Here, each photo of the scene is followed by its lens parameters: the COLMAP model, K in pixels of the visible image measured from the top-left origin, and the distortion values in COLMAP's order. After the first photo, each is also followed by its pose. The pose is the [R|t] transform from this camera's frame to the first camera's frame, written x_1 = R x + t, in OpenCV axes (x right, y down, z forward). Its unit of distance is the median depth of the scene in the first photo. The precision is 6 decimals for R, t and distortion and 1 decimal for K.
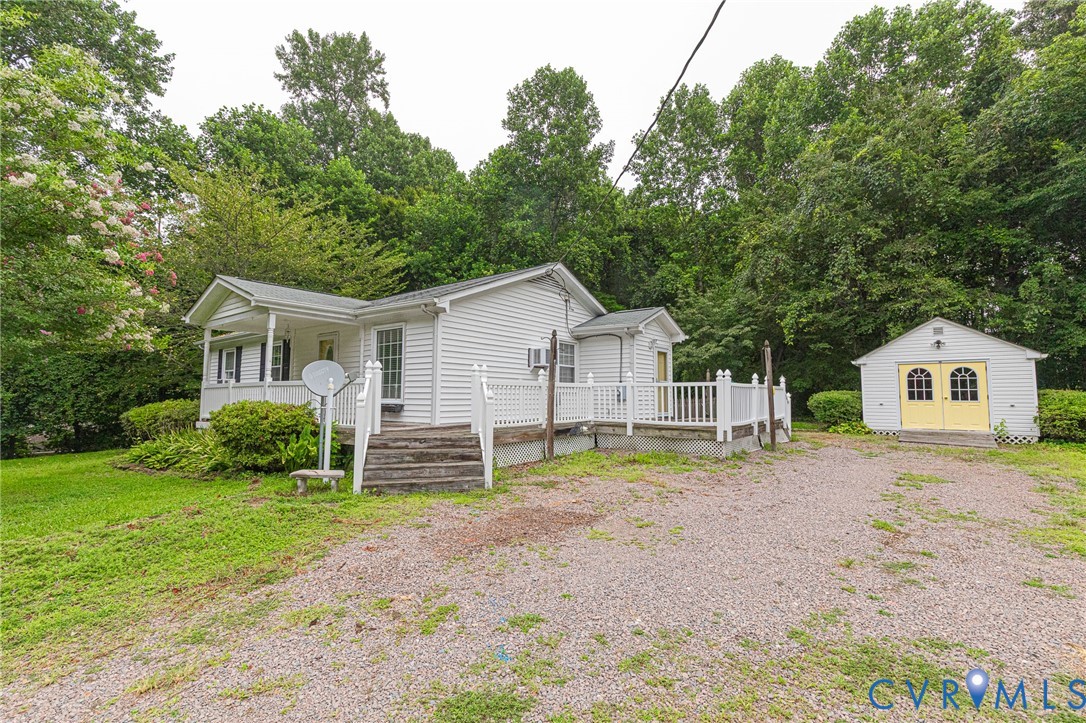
lens RADIAL K [[498.8, 0, 542.4], [0, 498.8, 360.6], [0, 0, 1]] dist [0.001659, 0.000673]
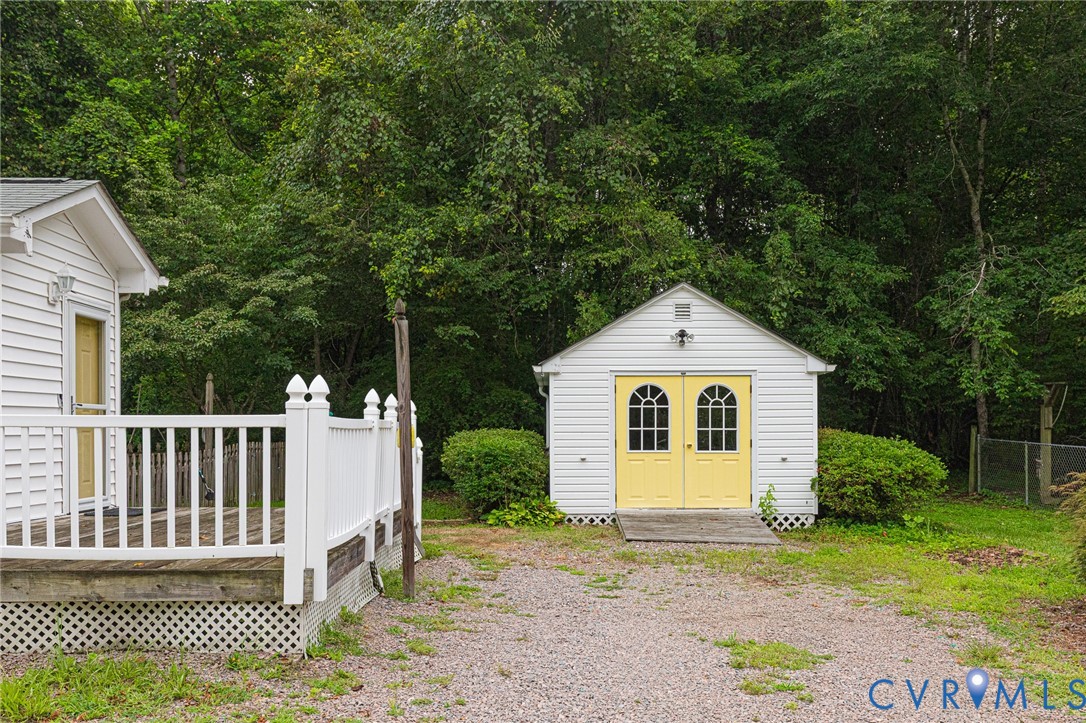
lens RADIAL K [[1002.9, 0, 538.3], [0, 1002.9, 436.8], [0, 0, 1]] dist [0.007372, 0.000000]
pose [[0.785744, -0.007547, 0.618506, 0.055948], [-0.040809, 0.997114, 0.064011, 0.006510], [-0.617205, -0.075537, 0.783168, 0.266574]]
